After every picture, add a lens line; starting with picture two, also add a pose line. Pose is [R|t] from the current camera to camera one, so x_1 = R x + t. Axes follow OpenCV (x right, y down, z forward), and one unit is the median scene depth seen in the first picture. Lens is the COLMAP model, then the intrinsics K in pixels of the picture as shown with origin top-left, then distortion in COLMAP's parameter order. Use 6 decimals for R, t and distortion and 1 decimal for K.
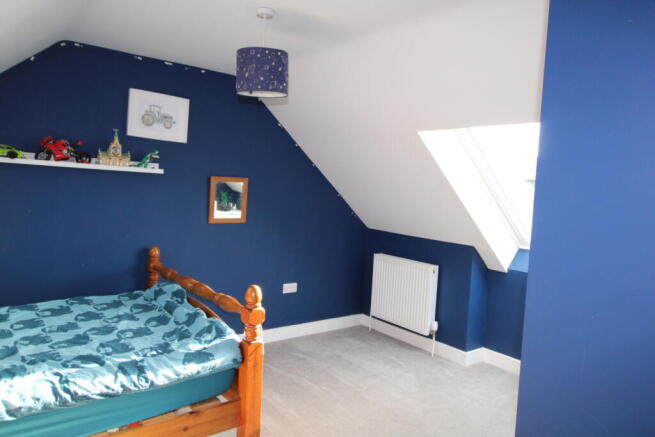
lens RADIAL K [[464.6, 0, 326.2], [0, 464.6, 209.8], [0, 0, 1]] dist [0.000086, -0.001625]
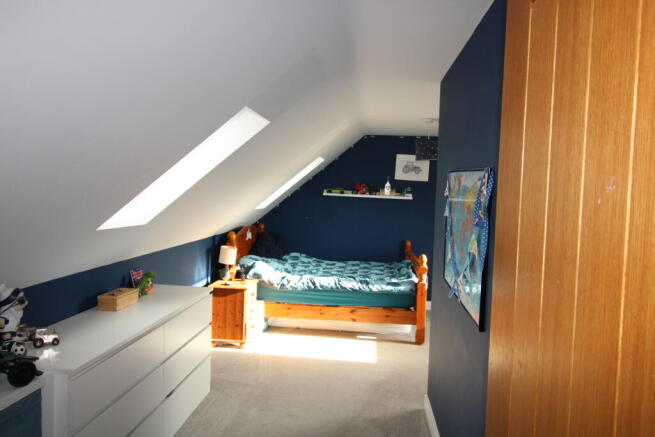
lens RADIAL K [[464.6, 0, 326.2], [0, 464.6, 209.8], [0, 0, 1]] dist [0.000086, -0.001625]
pose [[0.718802, -0.006480, -0.695185, 0.756901], [-0.033236, 0.998493, -0.043673, 0.058872], [0.694420, 0.054497, 0.717503, -0.589856]]
